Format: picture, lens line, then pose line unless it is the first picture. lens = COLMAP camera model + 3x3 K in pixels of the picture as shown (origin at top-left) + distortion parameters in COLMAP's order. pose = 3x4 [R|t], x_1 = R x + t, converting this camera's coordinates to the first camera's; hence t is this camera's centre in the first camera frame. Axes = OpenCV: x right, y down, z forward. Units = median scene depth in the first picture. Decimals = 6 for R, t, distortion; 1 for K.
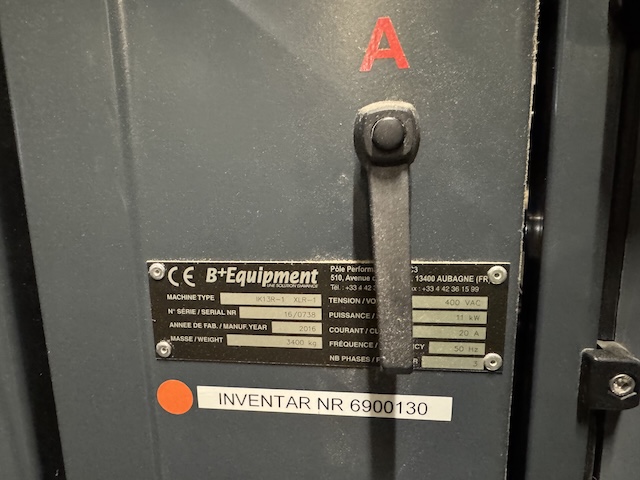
lens RADIAL K [[504.5, 0, 320.0], [0, 504.5, 240.0], [0, 0, 1]] dist [-0.004838, -0.001955]
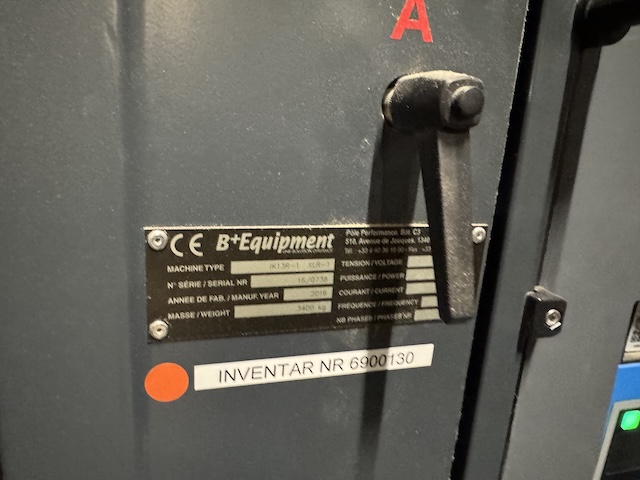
lens RADIAL K [[504.5, 0, 320.0], [0, 504.5, 240.0], [0, 0, 1]] dist [-0.004838, -0.001955]
pose [[0.893231, -0.025862, 0.448854, -0.465552], [-0.004506, 0.997779, 0.066456, 0.004485], [-0.449576, -0.061383, 0.891131, 0.118973]]
